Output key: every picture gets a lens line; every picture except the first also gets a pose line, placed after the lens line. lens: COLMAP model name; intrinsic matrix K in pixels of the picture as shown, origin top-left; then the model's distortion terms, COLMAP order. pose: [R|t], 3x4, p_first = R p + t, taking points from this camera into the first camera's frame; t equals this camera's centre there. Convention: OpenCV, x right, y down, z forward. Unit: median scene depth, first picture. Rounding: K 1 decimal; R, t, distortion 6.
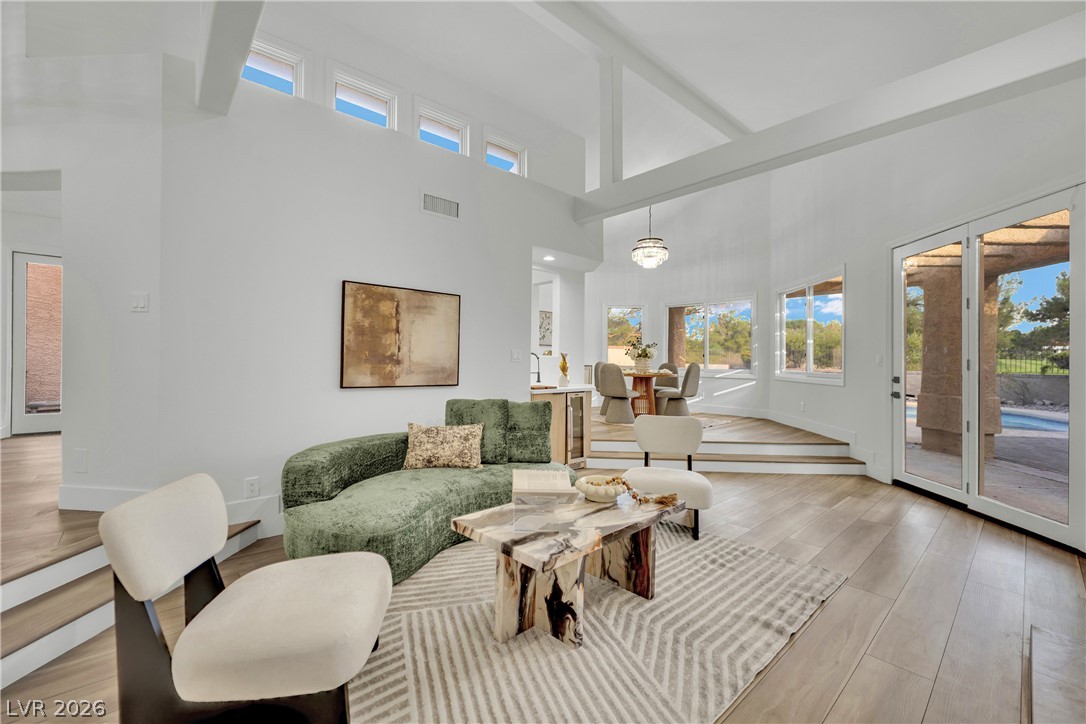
lens RADIAL K [[443.4, 0, 537.7], [0, 443.4, 352.5], [0, 0, 1]] dist [-0.022731, -0.000184]
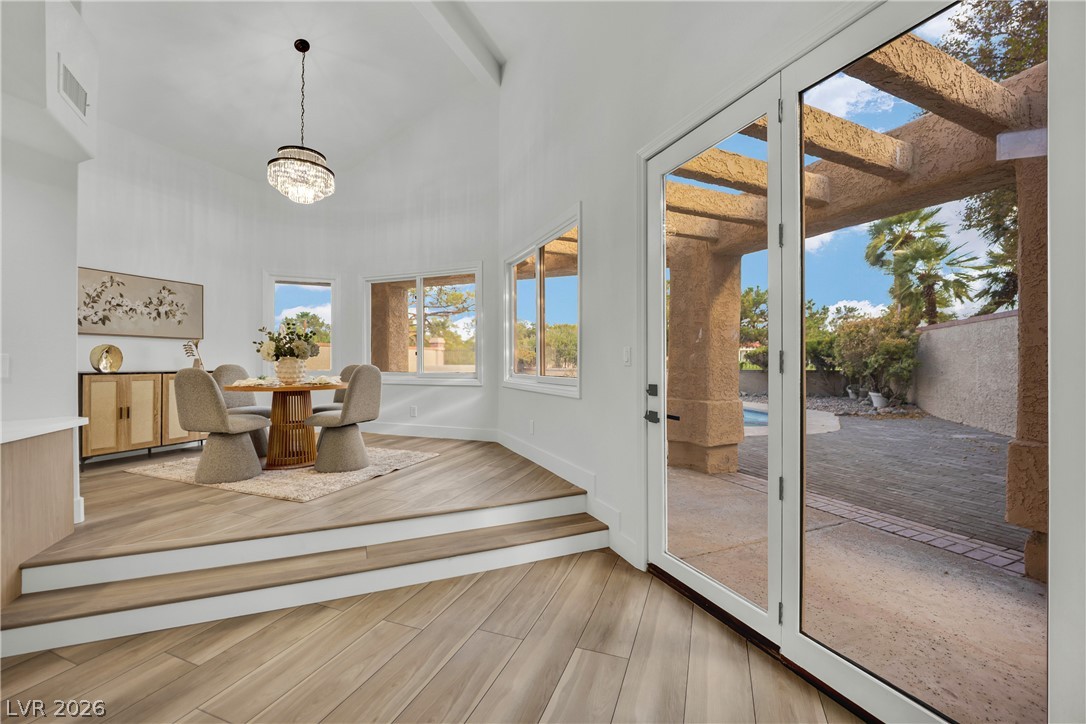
lens RADIAL K [[443.2, 0, 543.0], [0, 443.2, 362.0], [0, 0, 1]] dist [-0.019201, -0.000256]
pose [[0.884357, -0.013426, 0.466619, 0.431763], [0.005294, 0.999810, 0.018733, 0.015153], [-0.466782, -0.014097, 0.884260, 0.563461]]
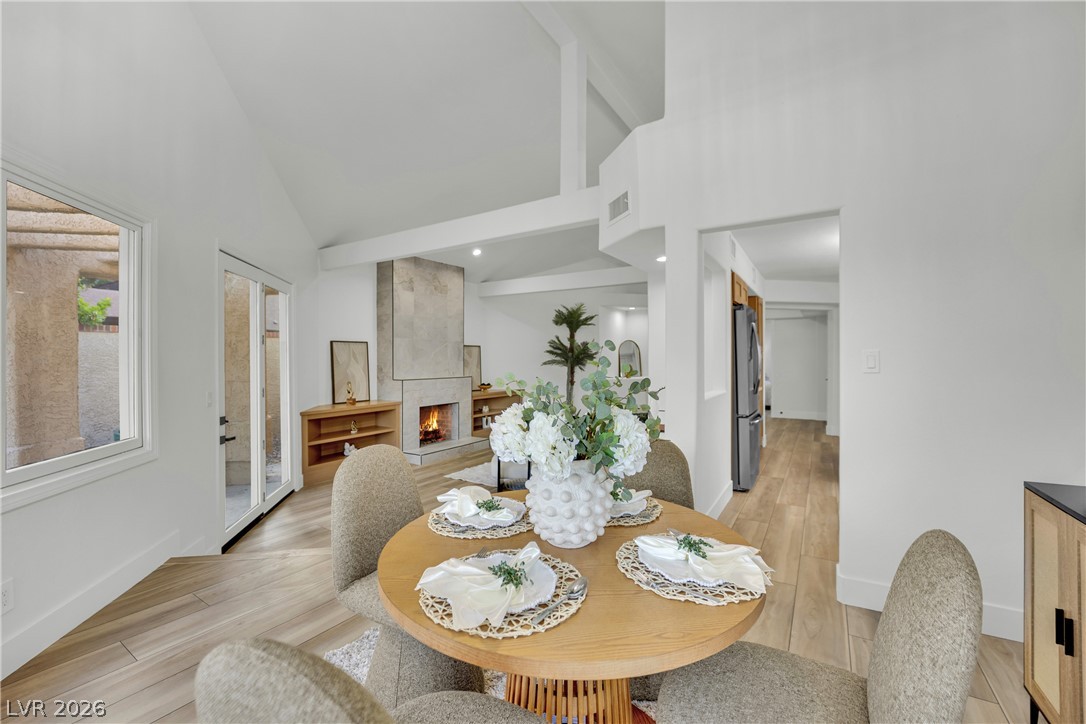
lens RADIAL K [[449.4, 0, 557.5], [0, 449.4, 357.7], [0, 0, 1]] dist [-0.019206, -0.000360]
pose [[-0.944976, -0.015627, -0.326767, 0.525929], [-0.011184, 0.999818, -0.015472, -0.048789], [0.326949, -0.010966, -0.944978, 1.952296]]
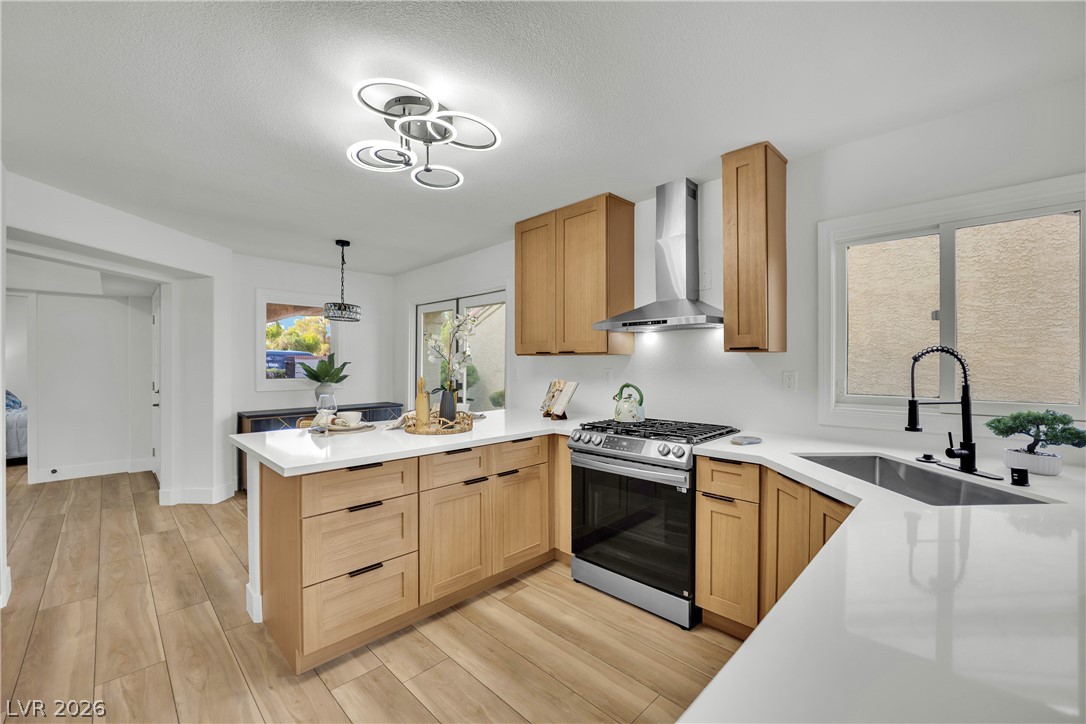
lens RADIAL K [[449.4, 0, 543.0], [0, 449.4, 362.0], [0, 0, 1]] dist [-0.019470, 0.000031]
pose [[0.068546, -0.016557, -0.997511, -0.032440], [0.015010, 0.999766, -0.015563, -0.069701], [0.997535, -0.013906, 0.068778, 1.402702]]
